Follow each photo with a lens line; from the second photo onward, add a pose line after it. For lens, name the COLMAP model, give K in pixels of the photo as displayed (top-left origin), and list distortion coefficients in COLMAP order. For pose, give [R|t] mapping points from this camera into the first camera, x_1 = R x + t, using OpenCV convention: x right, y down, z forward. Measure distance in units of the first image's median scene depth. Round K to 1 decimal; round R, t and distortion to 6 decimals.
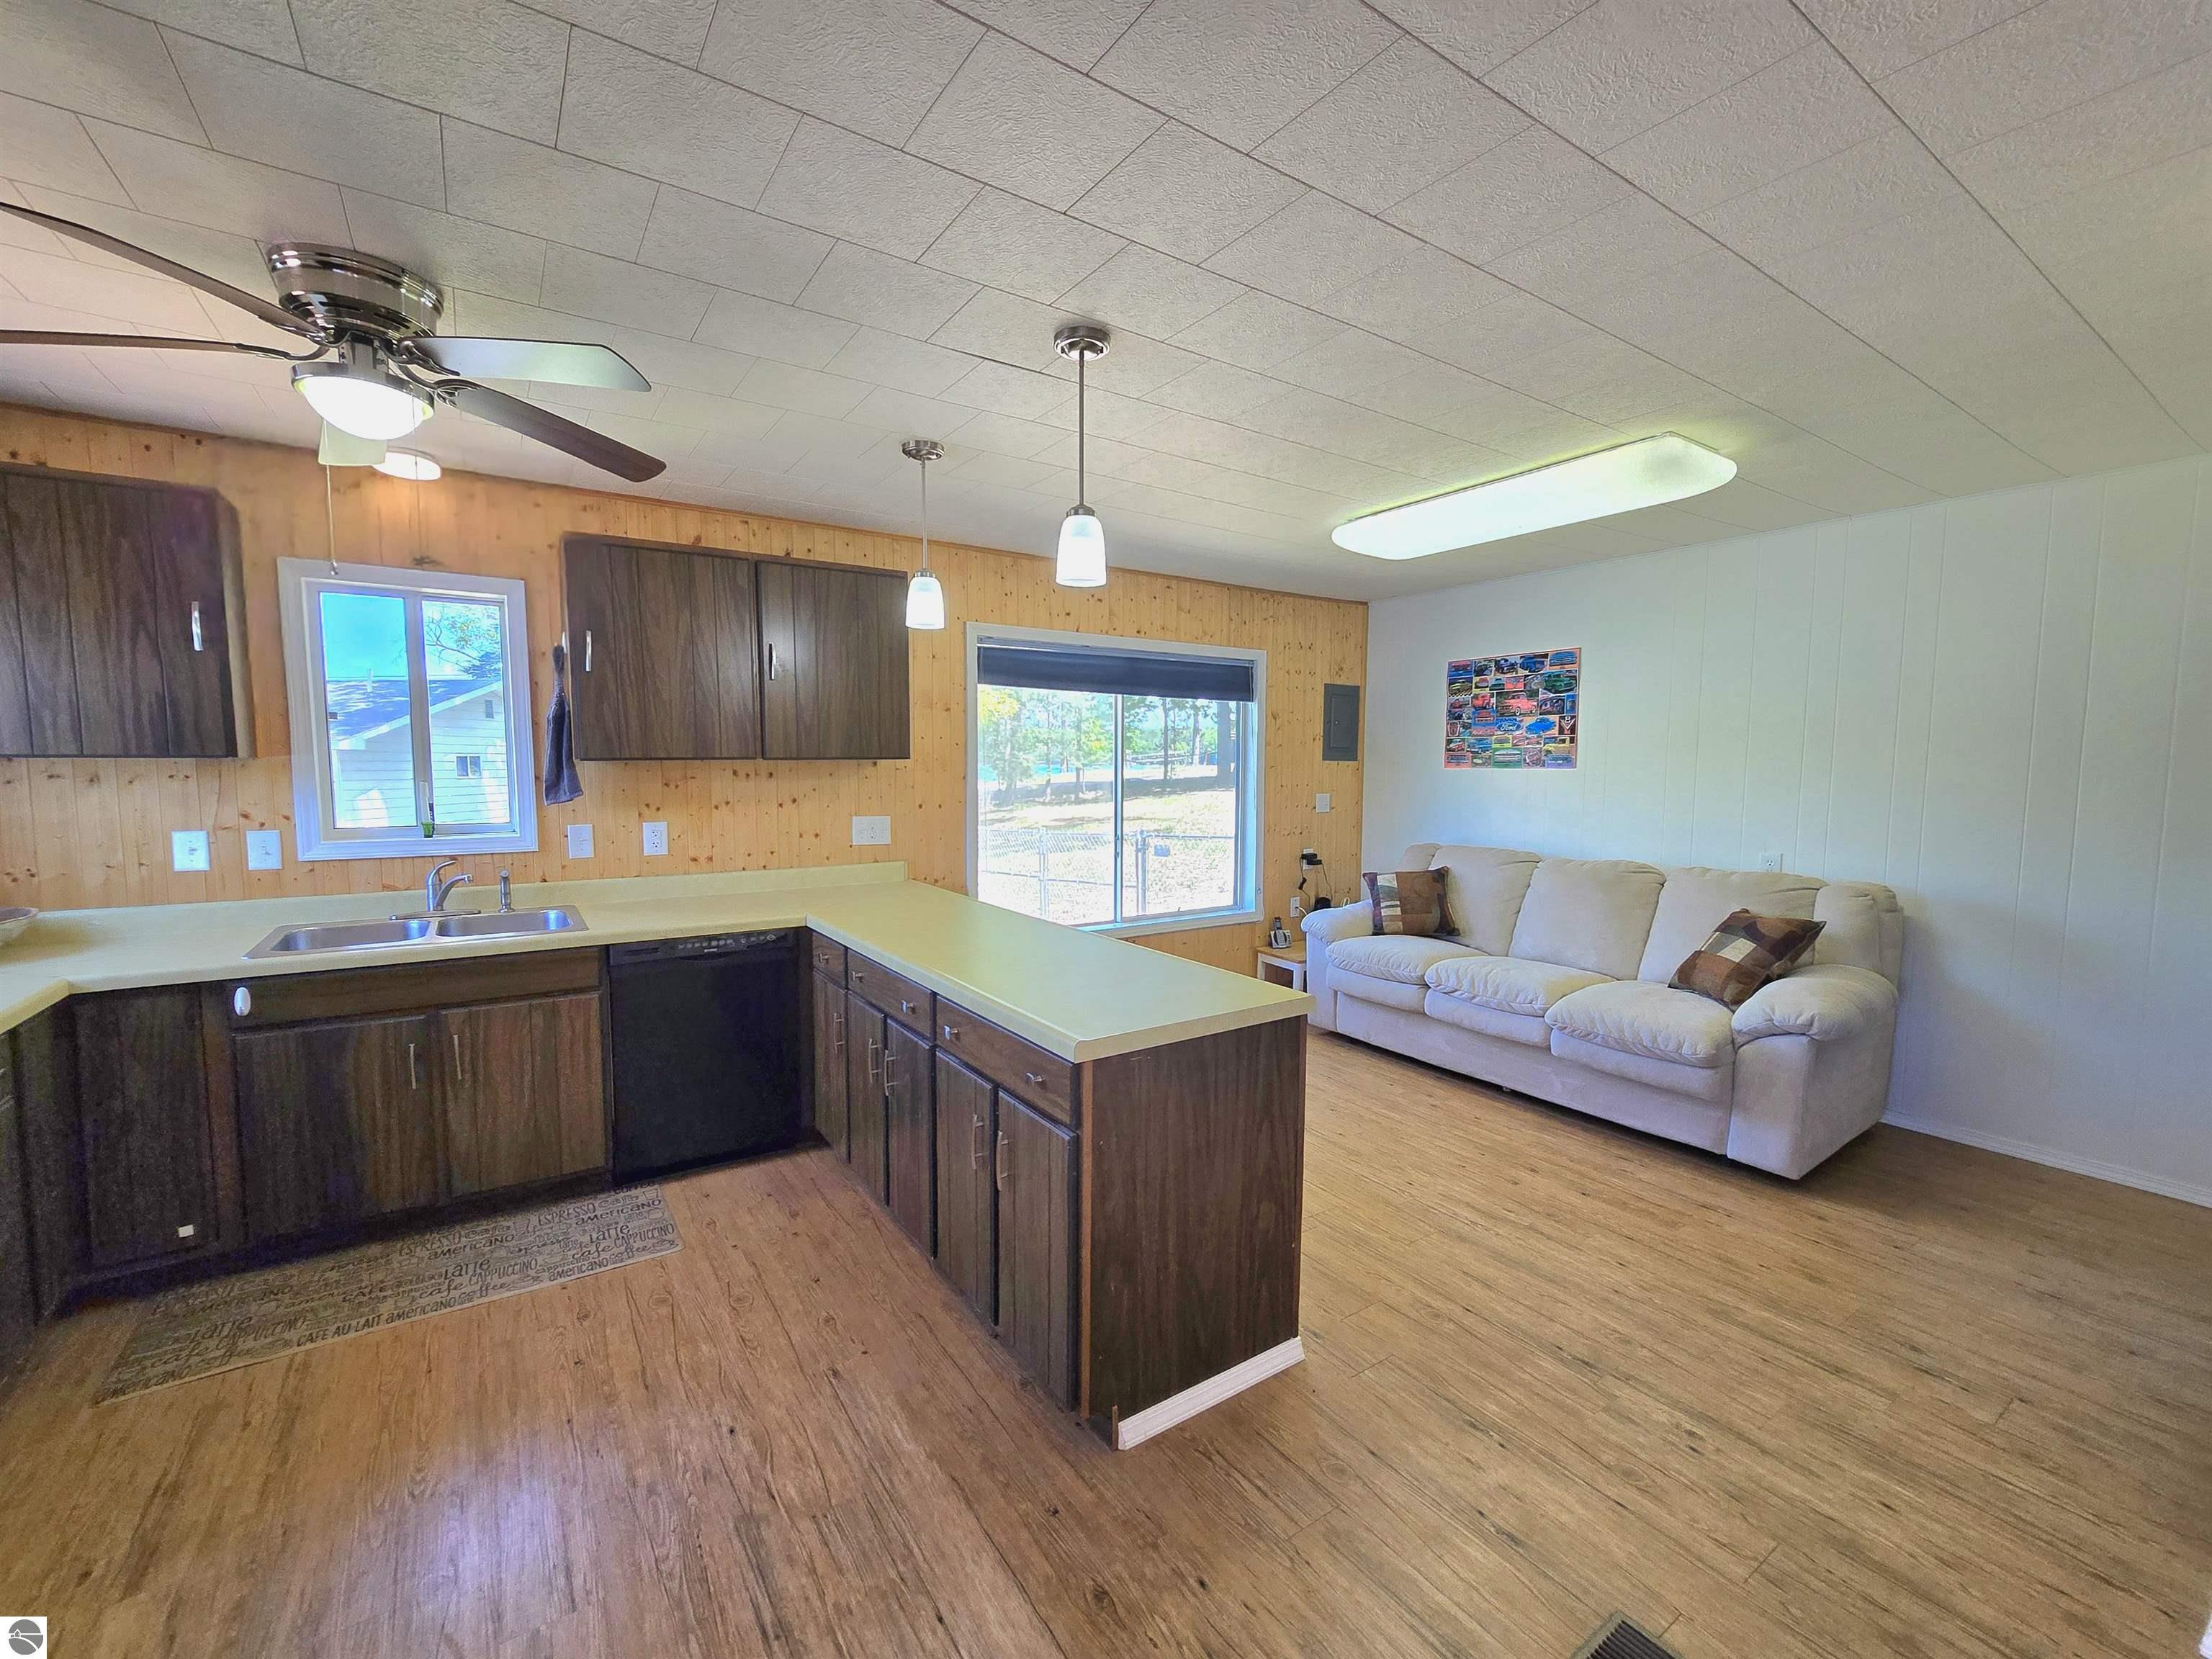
lens RADIAL K [[910.0, 0, 1091.3], [0, 910.0, 842.7], [0, 0, 1]] dist [-0.005851, 0.001567]
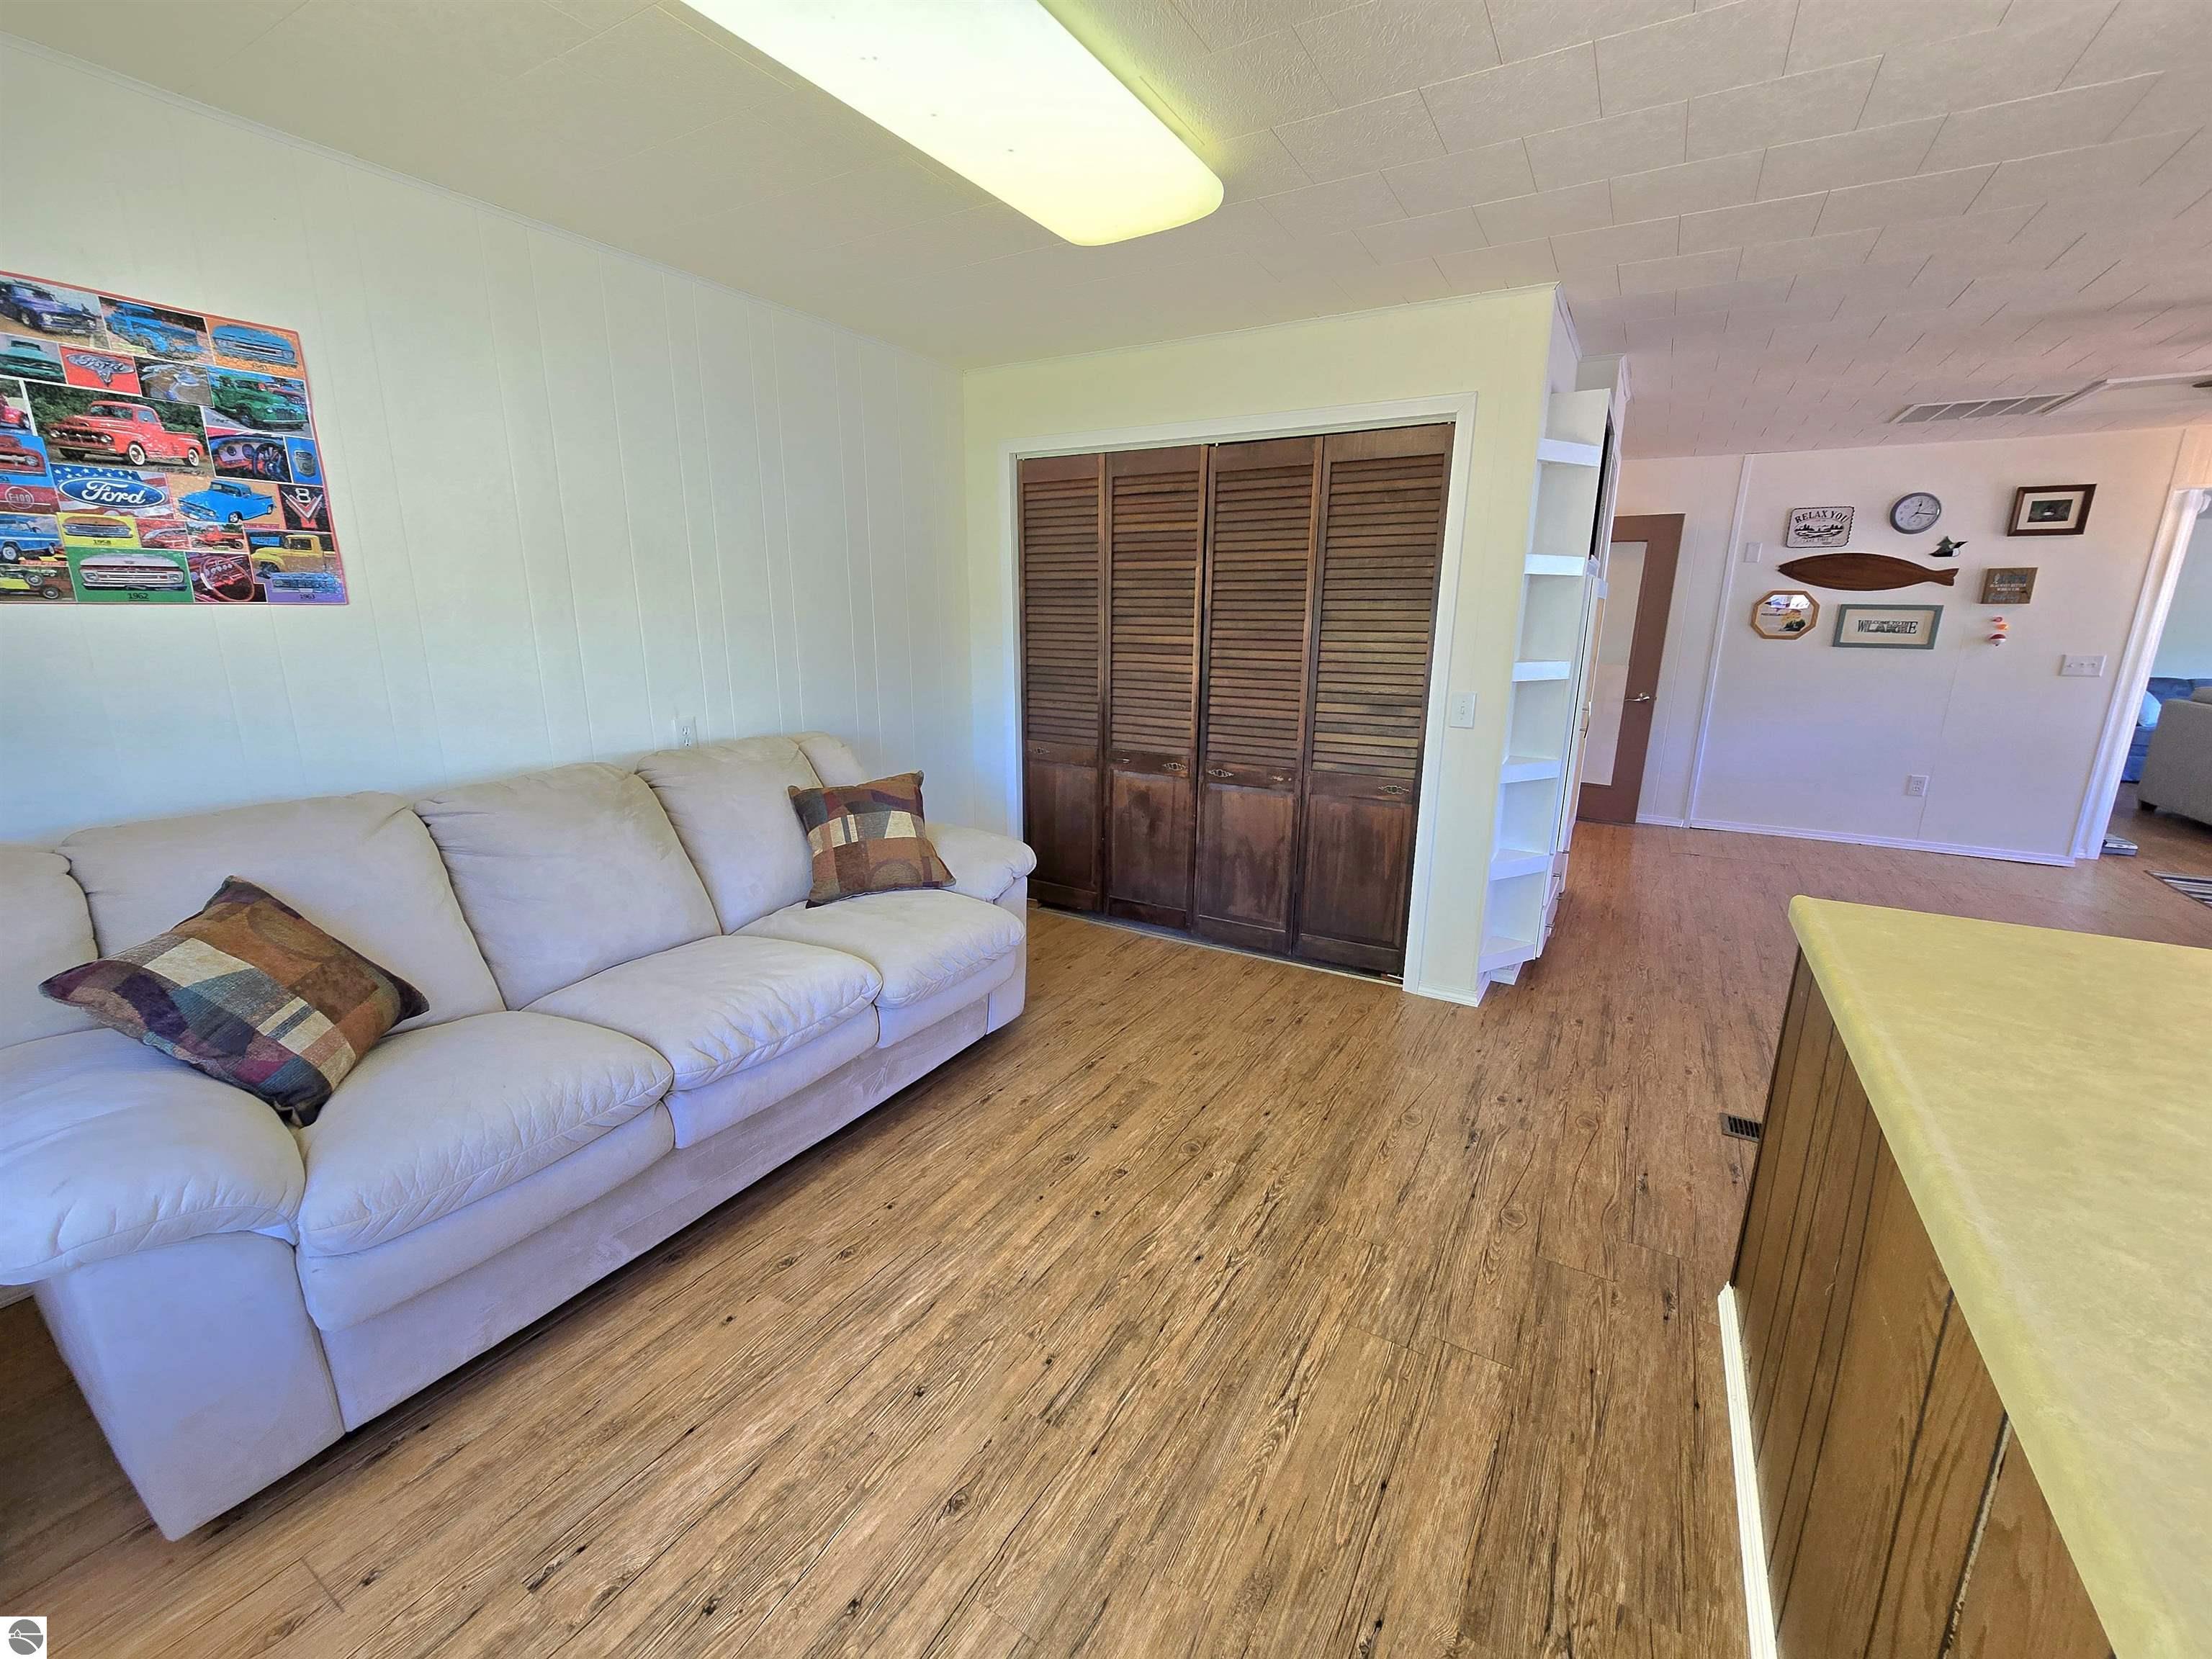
lens RADIAL K [[910.0, 0, 1095.9], [0, 910.0, 833.3], [0, 0, 1]] dist [-0.005851, 0.001567]
pose [[-0.429672, -0.218529, 0.876143, -0.123395], [0.073121, 0.958668, 0.274972, -0.102988], [-0.900020, 0.182212, -0.395933, 1.276262]]
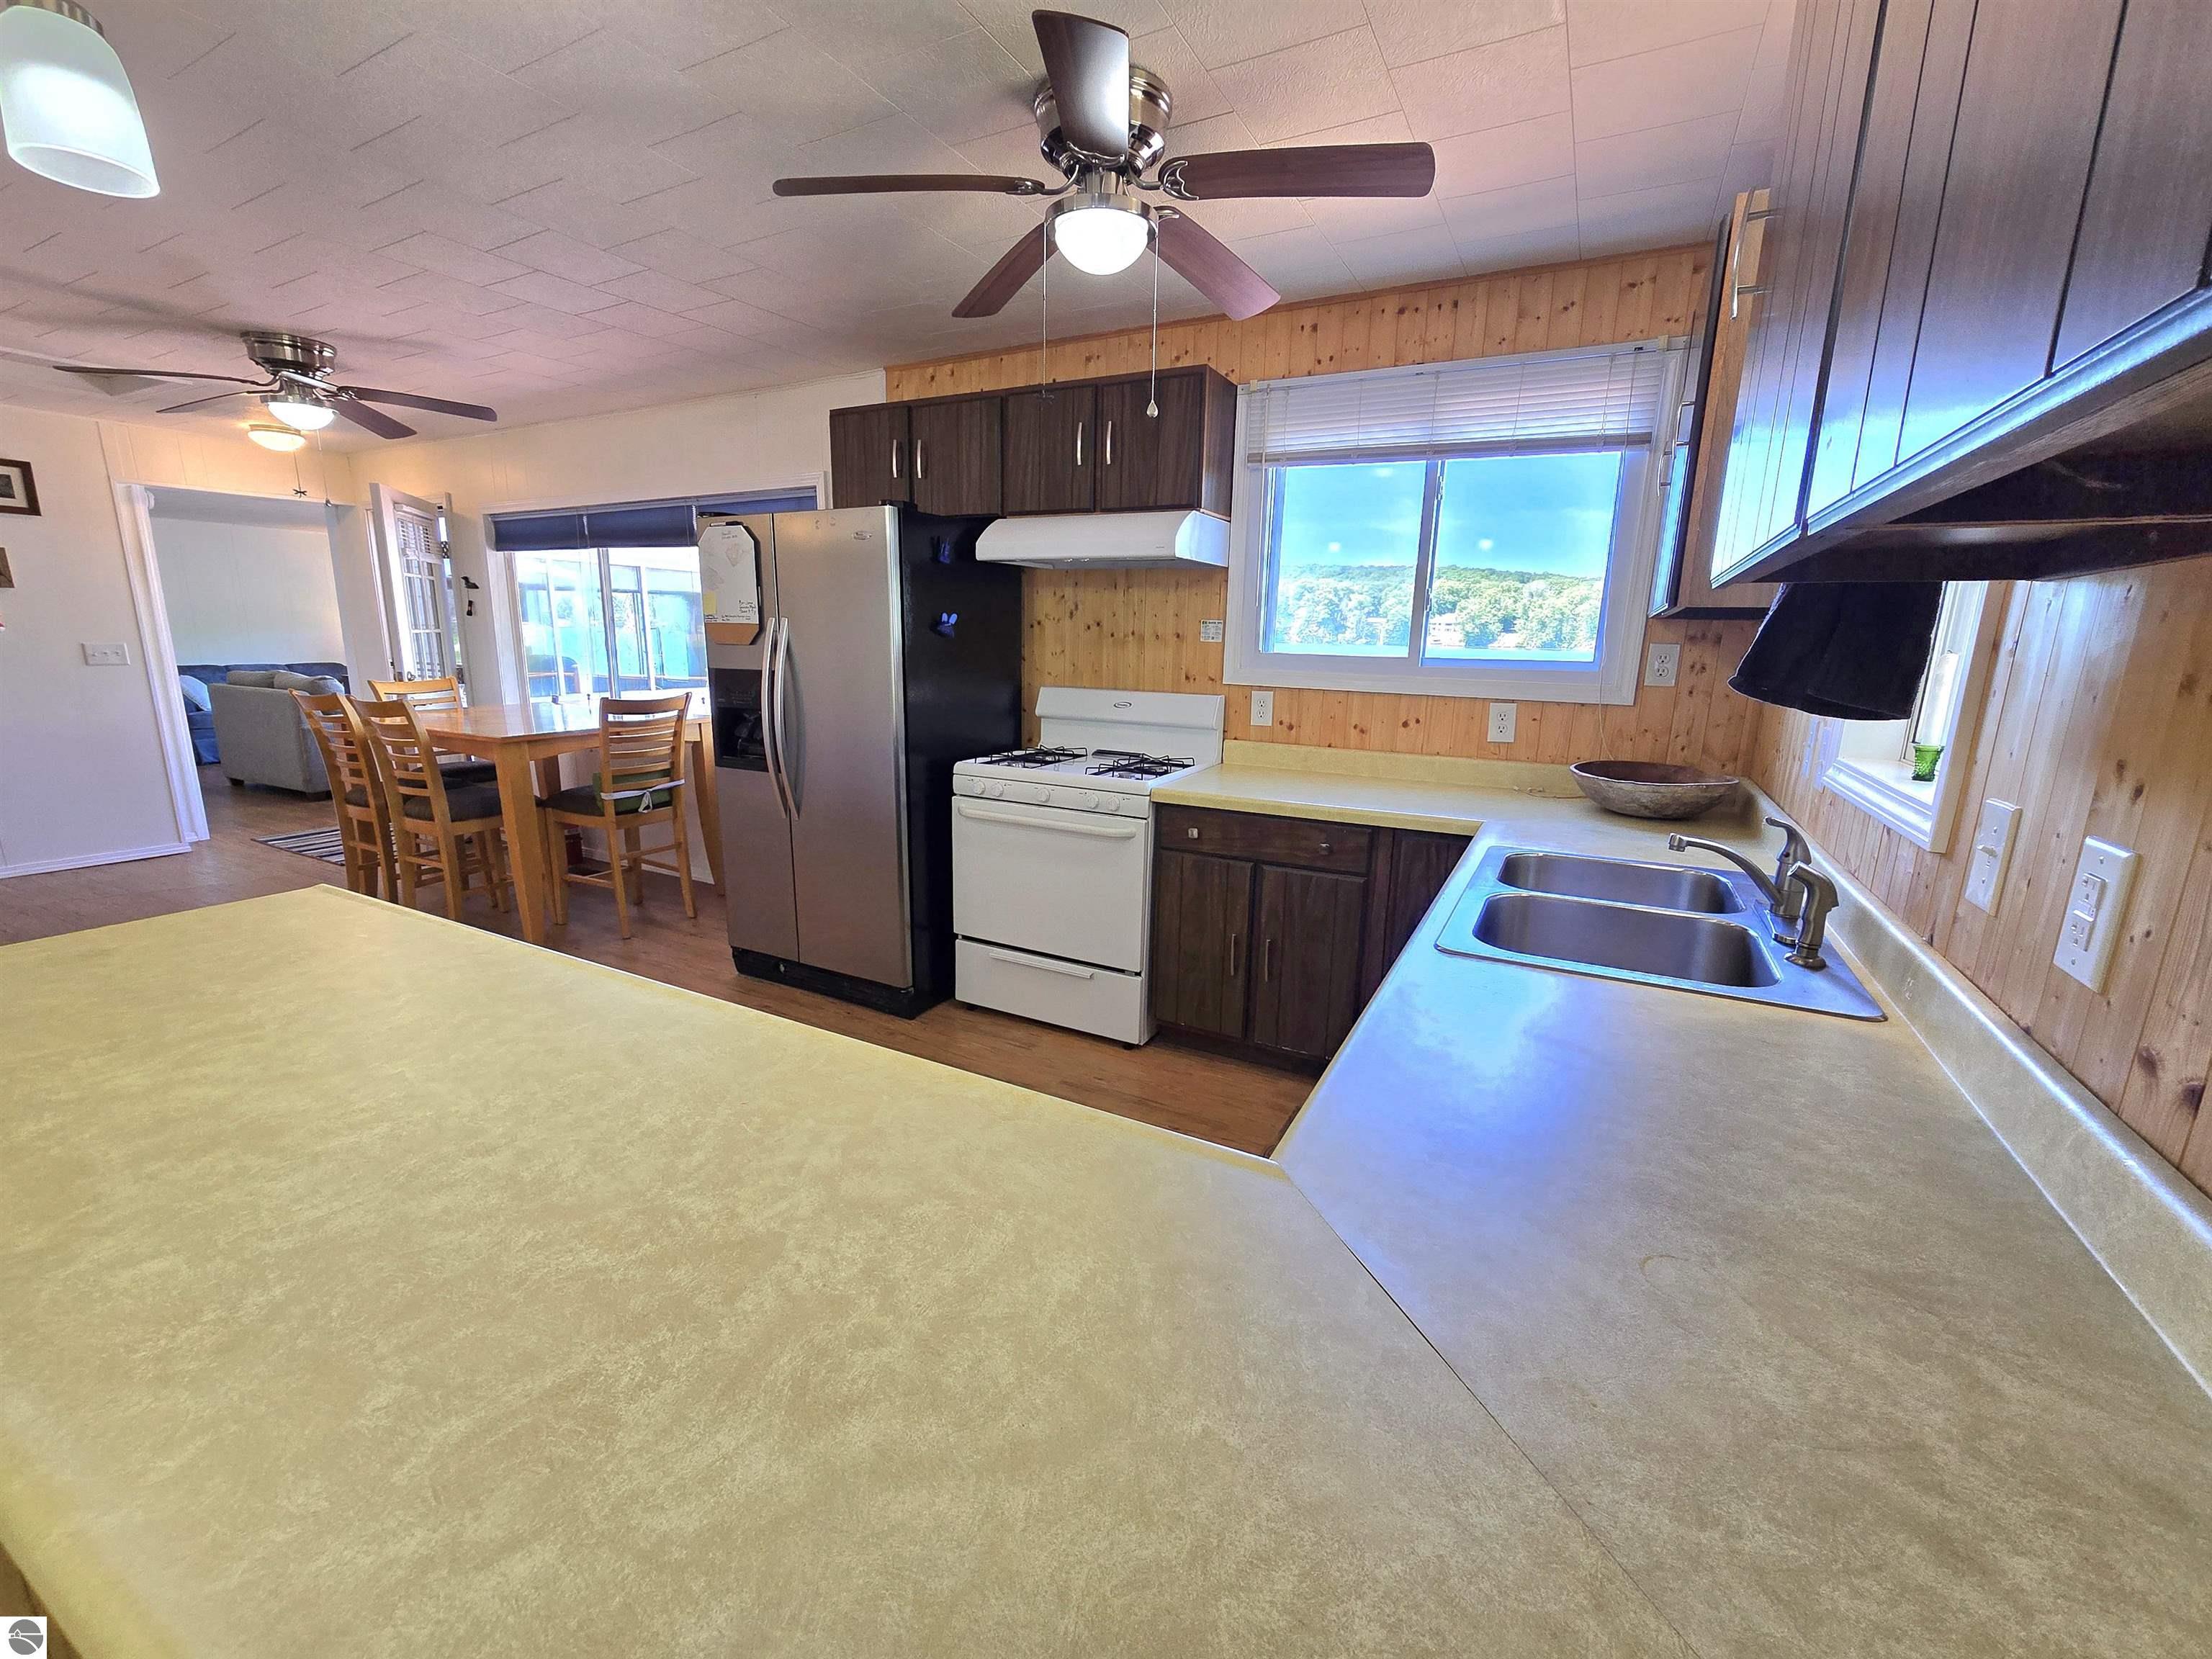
lens RADIAL K [[910.0, 0, 1097.1], [0, 910.0, 840.2], [0, 0, 1]] dist [-0.005851, 0.001567]
pose [[-0.881860, 0.084410, -0.463894, -0.162204], [-0.064298, 0.953127, 0.295661, -0.085063], [0.467107, 0.290559, -0.835097, 1.214161]]
